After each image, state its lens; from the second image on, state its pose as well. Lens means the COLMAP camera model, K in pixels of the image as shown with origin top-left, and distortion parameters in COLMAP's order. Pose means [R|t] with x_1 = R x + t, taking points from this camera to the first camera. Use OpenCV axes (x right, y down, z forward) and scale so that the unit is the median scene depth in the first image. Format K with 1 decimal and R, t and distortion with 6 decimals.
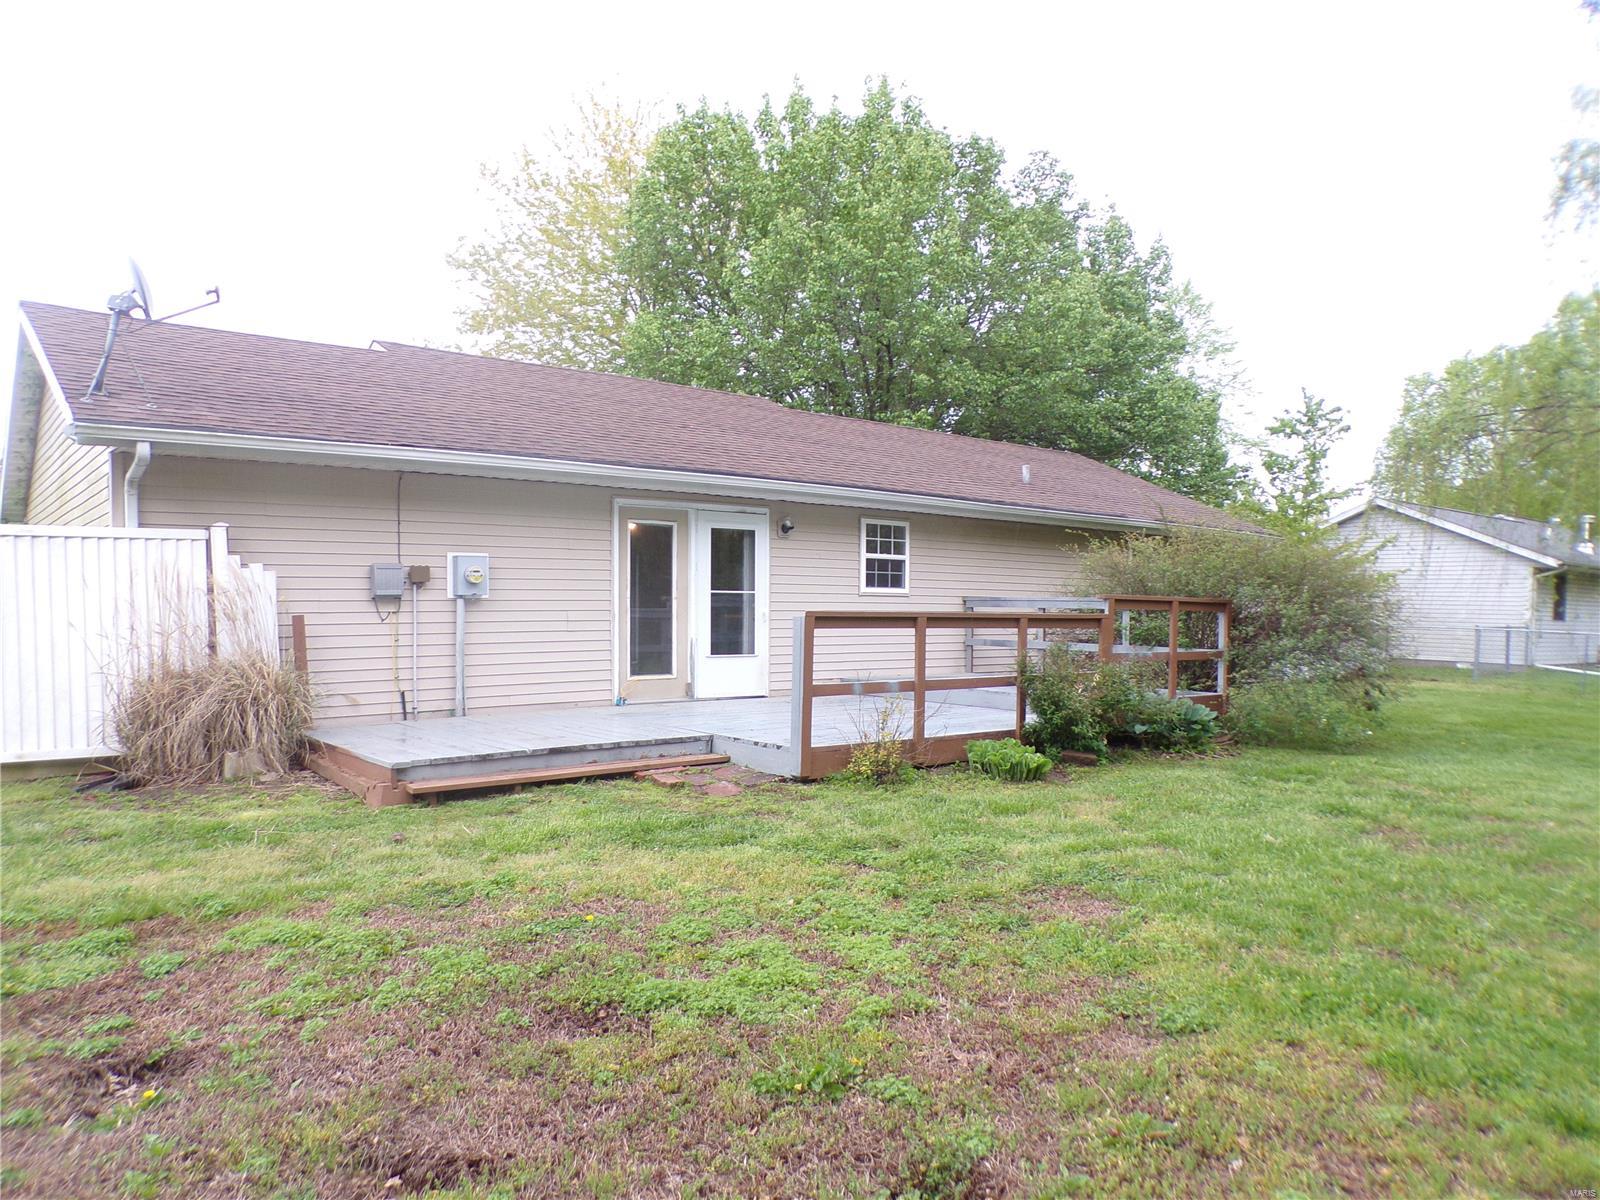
lens RADIAL K [[1100.9, 0, 832.6], [0, 1100.9, 570.5], [0, 0, 1]] dist [0.063643, 0.000821]
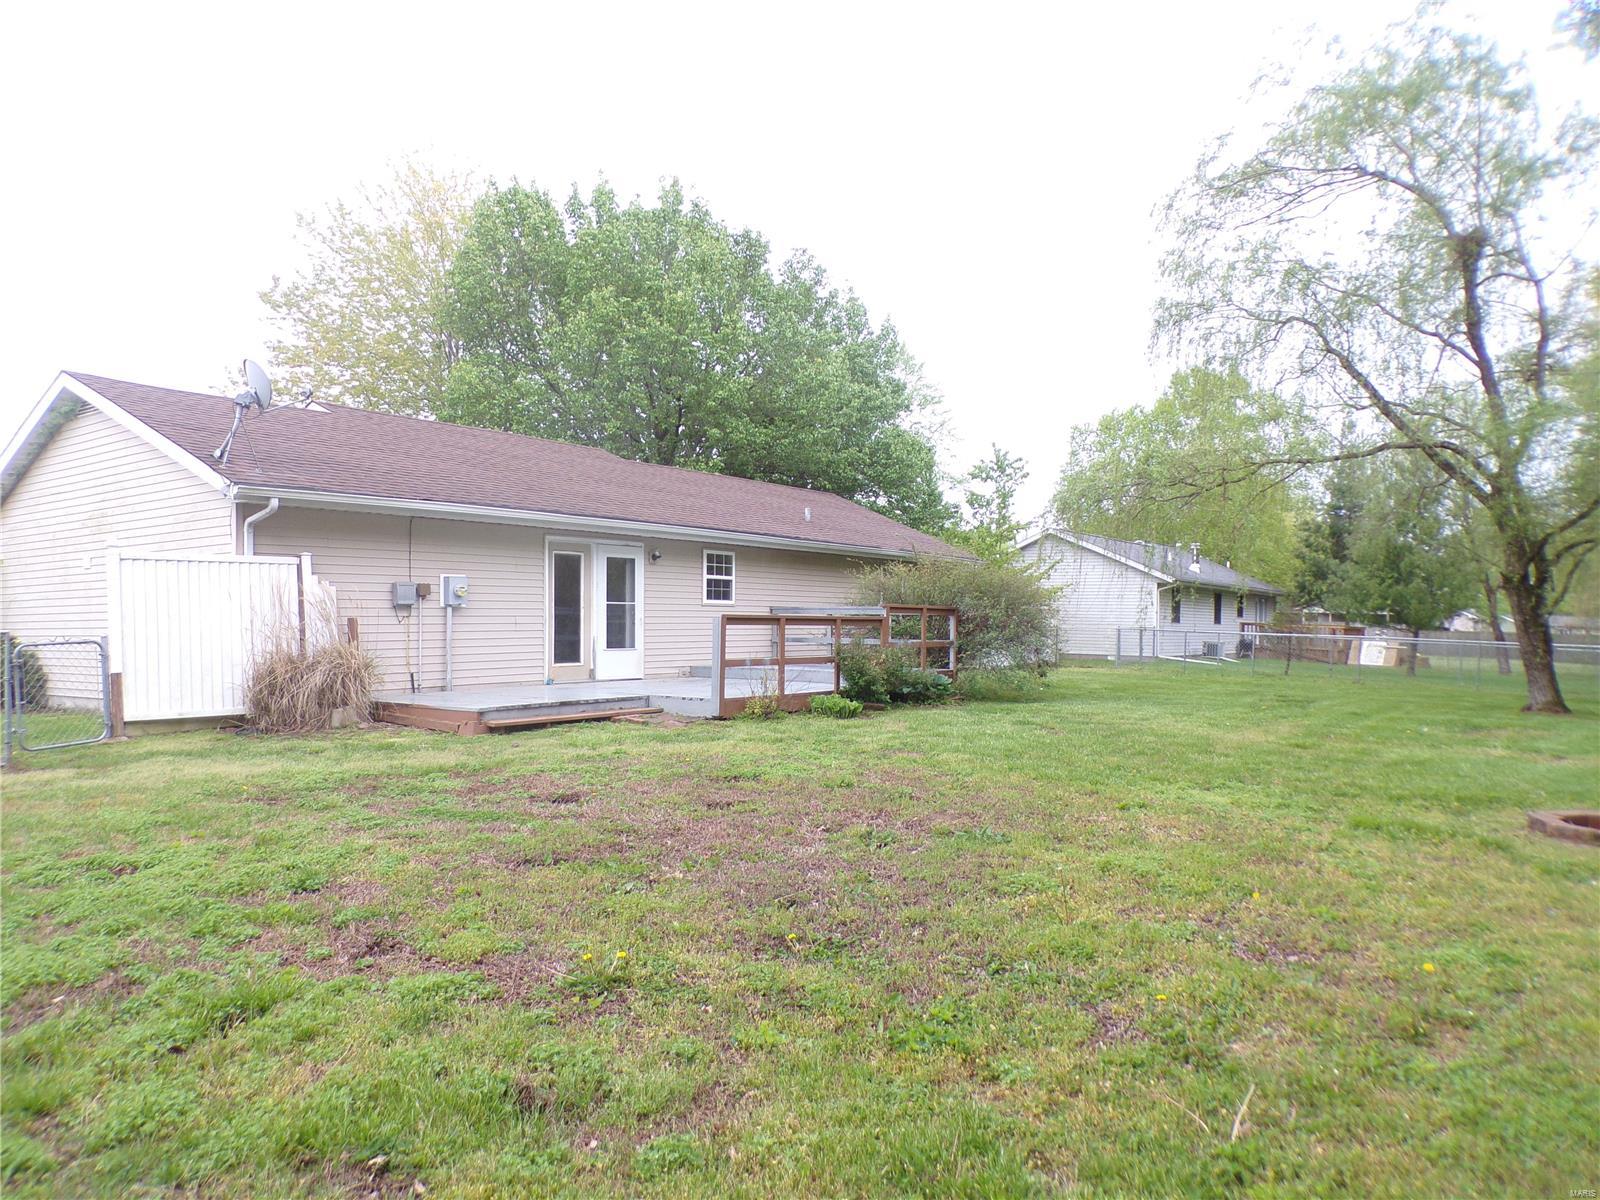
lens RADIAL K [[1126.9, 0, 796.7], [0, 1126.9, 597.4], [0, 0, 1]] dist [0.021086, 0.000130]
pose [[0.973544, -0.001318, 0.228496, -0.180600], [-0.001397, 0.999930, 0.011719, -0.004215], [-0.228495, -0.011728, 0.973474, -0.388624]]
